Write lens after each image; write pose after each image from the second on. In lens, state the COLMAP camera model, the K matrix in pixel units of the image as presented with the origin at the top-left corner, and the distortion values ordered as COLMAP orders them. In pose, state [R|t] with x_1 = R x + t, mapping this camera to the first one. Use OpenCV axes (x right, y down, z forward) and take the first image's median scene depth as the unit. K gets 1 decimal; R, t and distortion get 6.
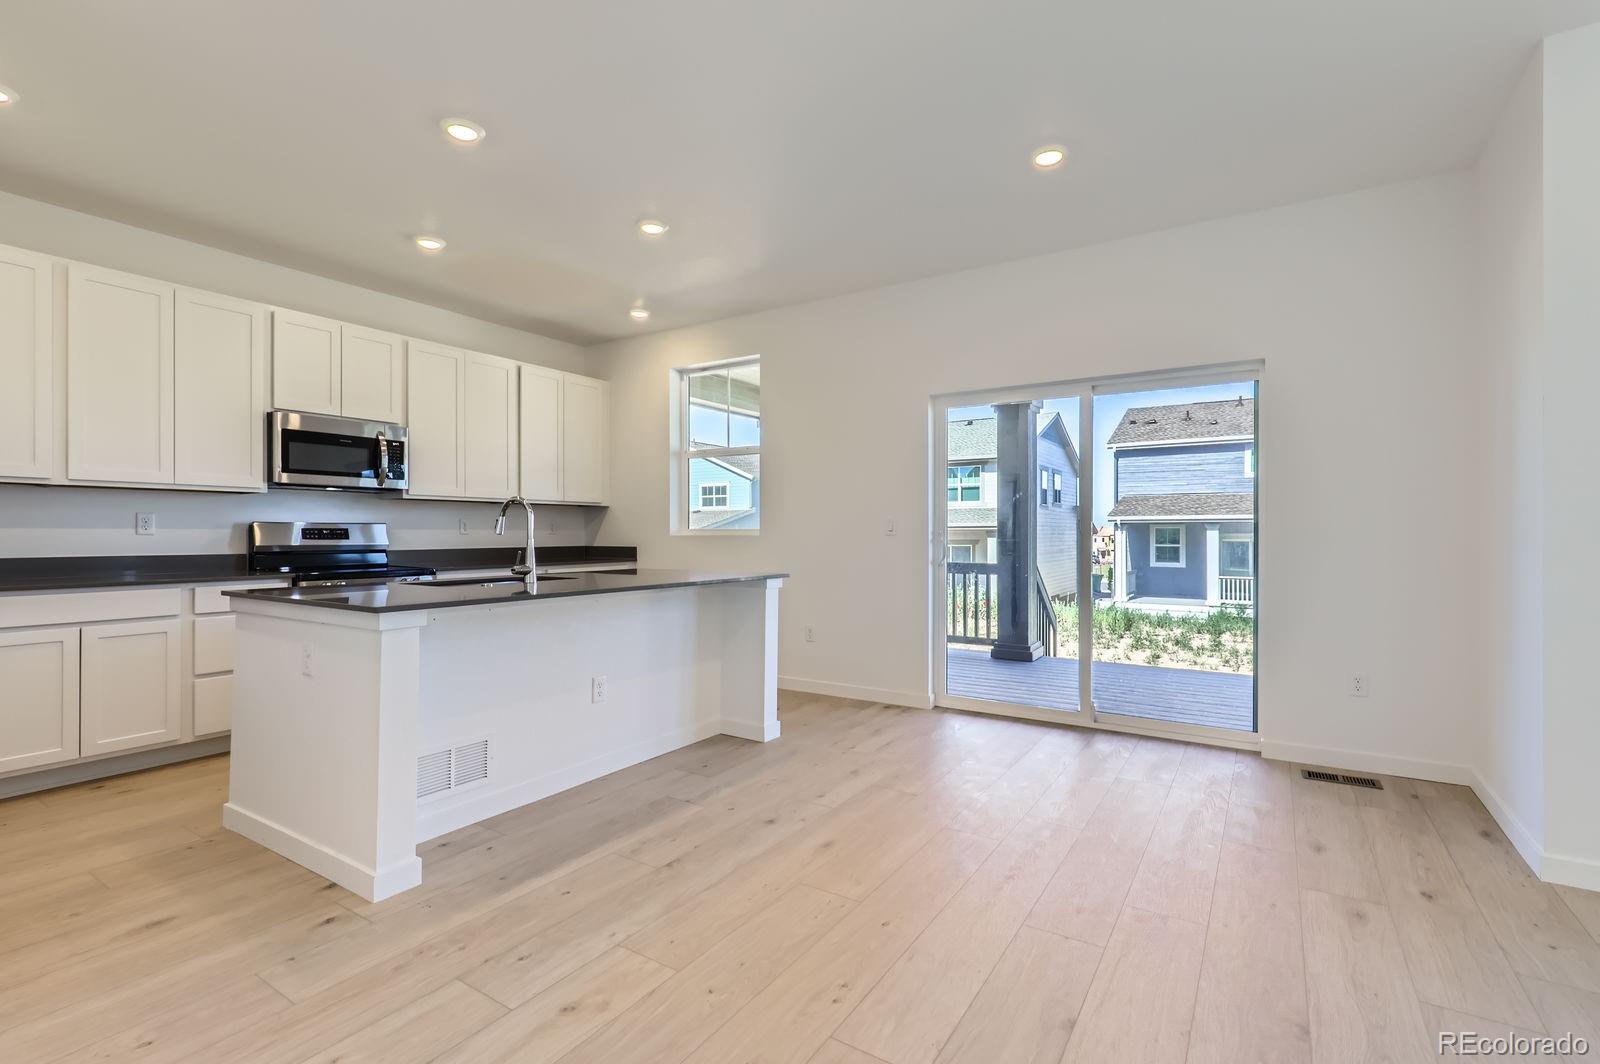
lens RADIAL K [[704.9, 0, 804.4], [0, 704.9, 537.2], [0, 0, 1]] dist [0.008676, -0.000347]
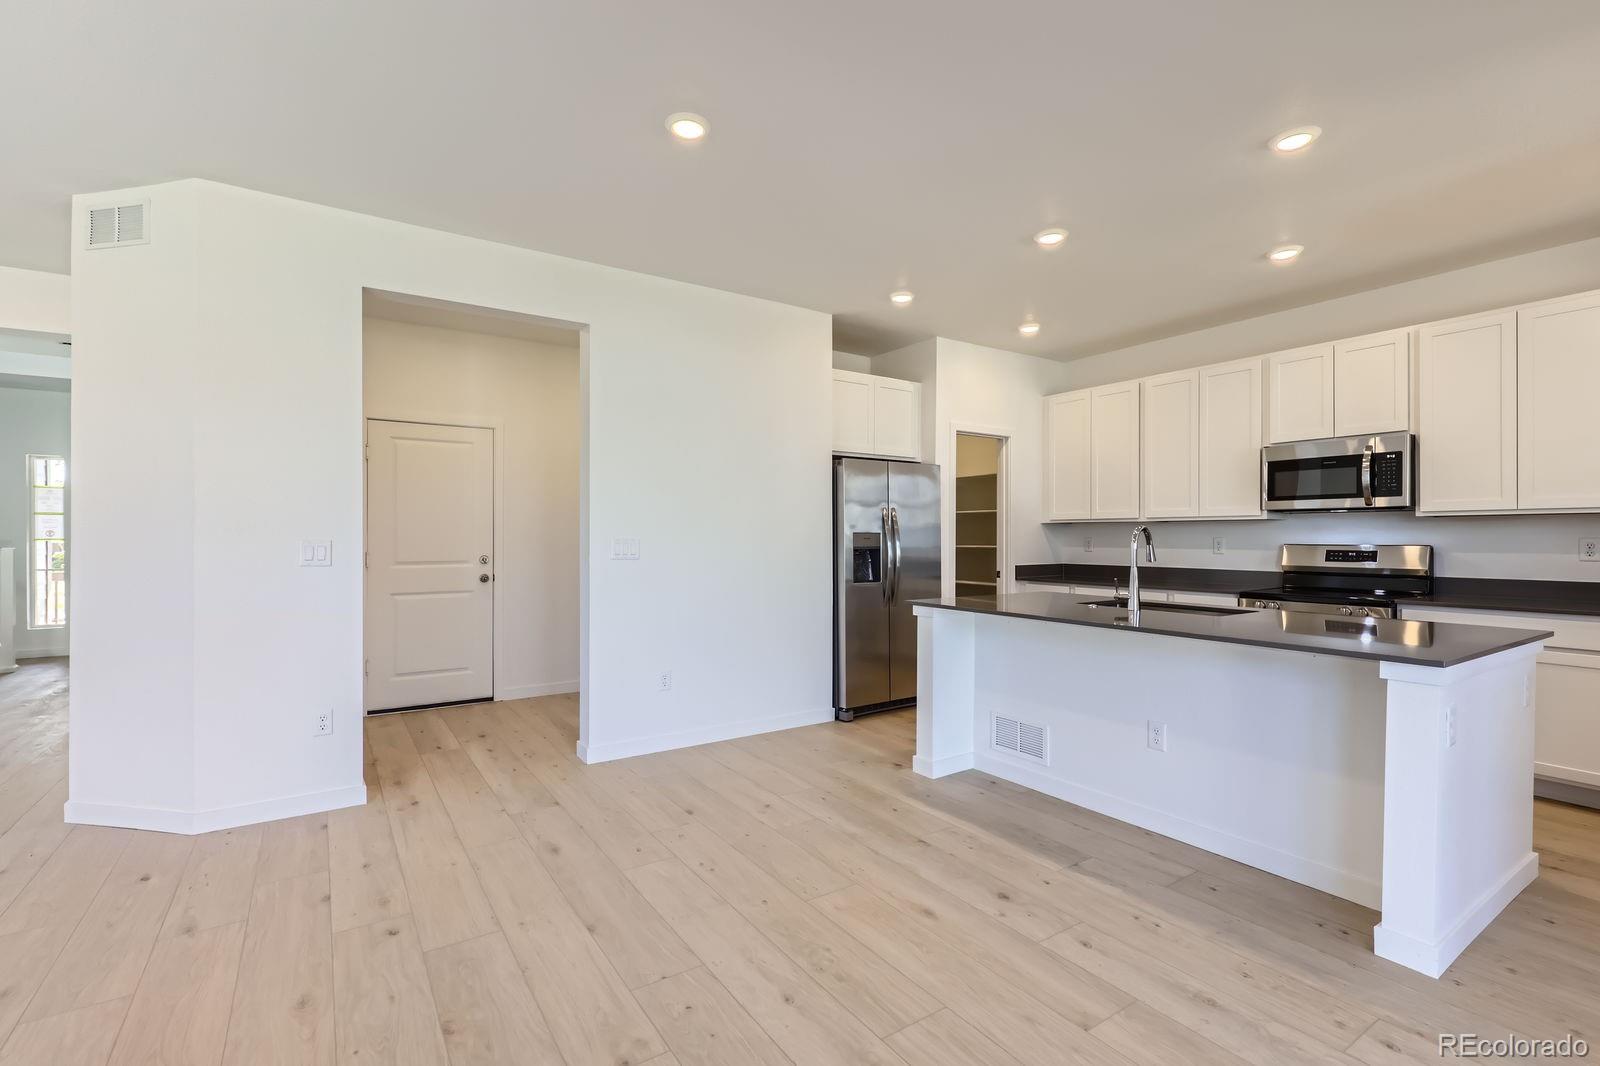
lens RADIAL K [[704.9, 0, 795.7], [0, 704.9, 539.9], [0, 0, 1]] dist [0.008676, -0.000347]
pose [[-0.376128, 0.003035, -0.926563, 0.463528], [-0.008879, 0.999937, 0.006880, -0.024136], [0.926525, 0.010814, -0.376078, 0.582568]]
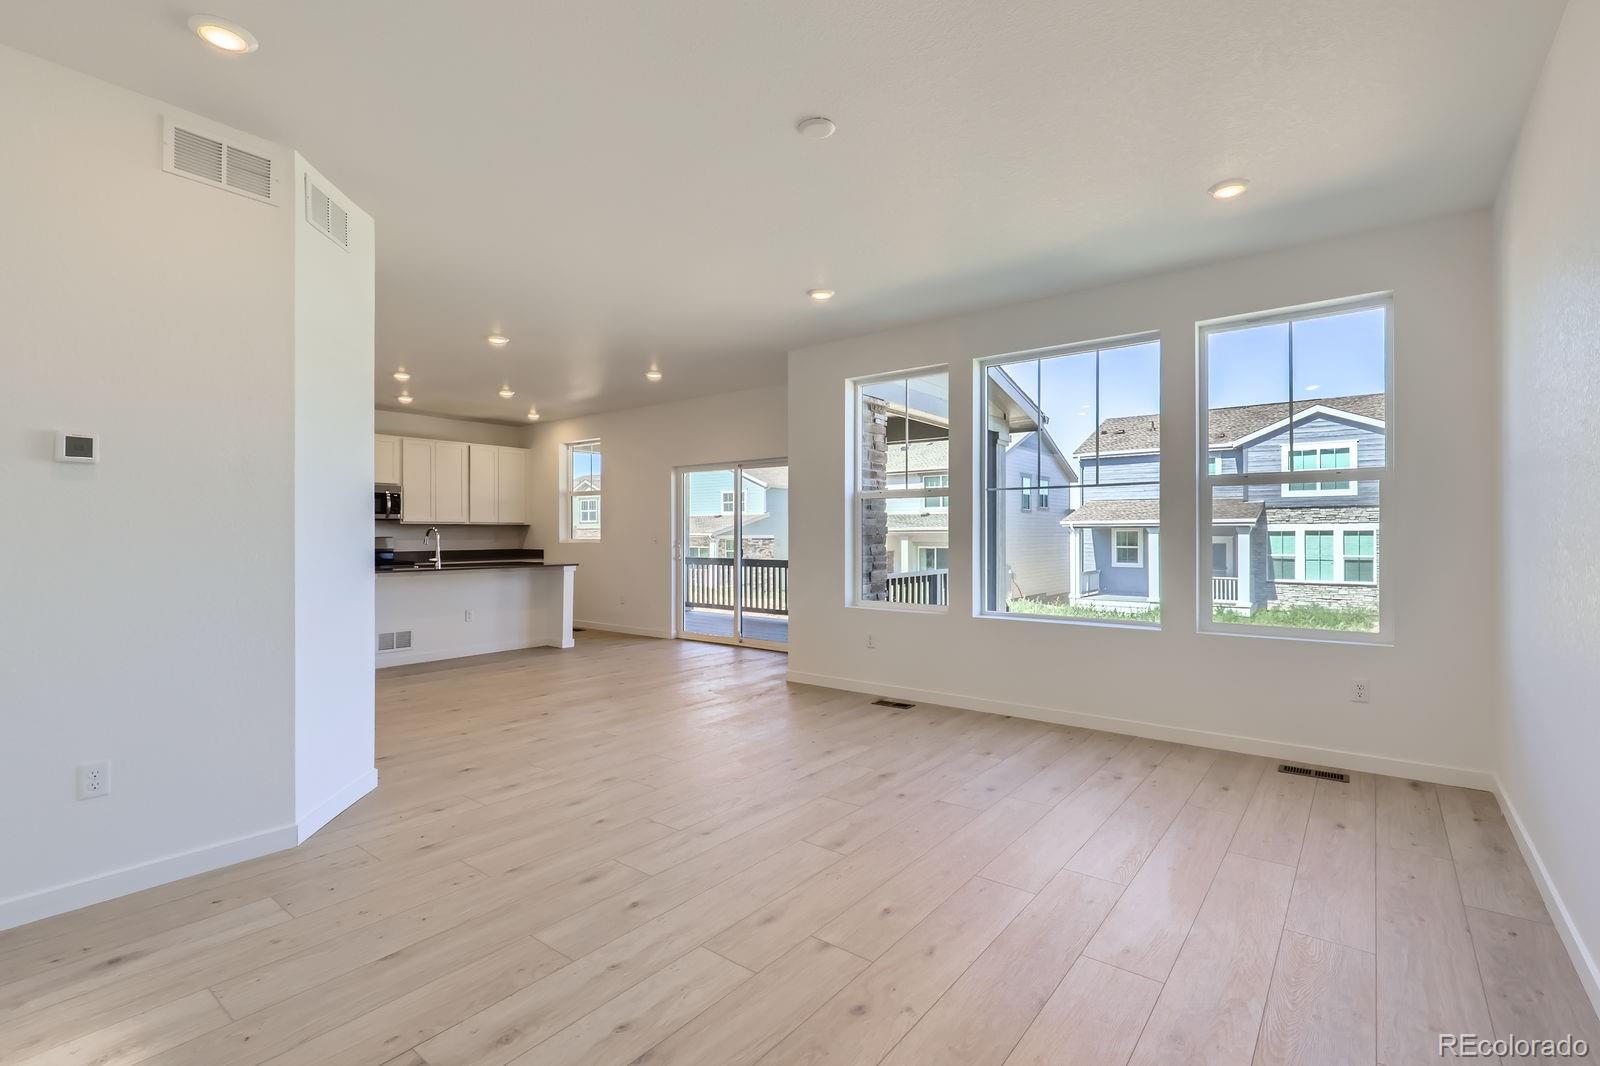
lens RADIAL K [[704.9, 0, 789.2], [0, 704.9, 520.3], [0, 0, 1]] dist [0.008676, -0.000347]
pose [[0.996090, -0.005166, -0.088195, 0.570764], [0.002746, 0.999617, -0.027540, -0.009680], [0.088304, 0.027190, 0.995722, -0.702218]]
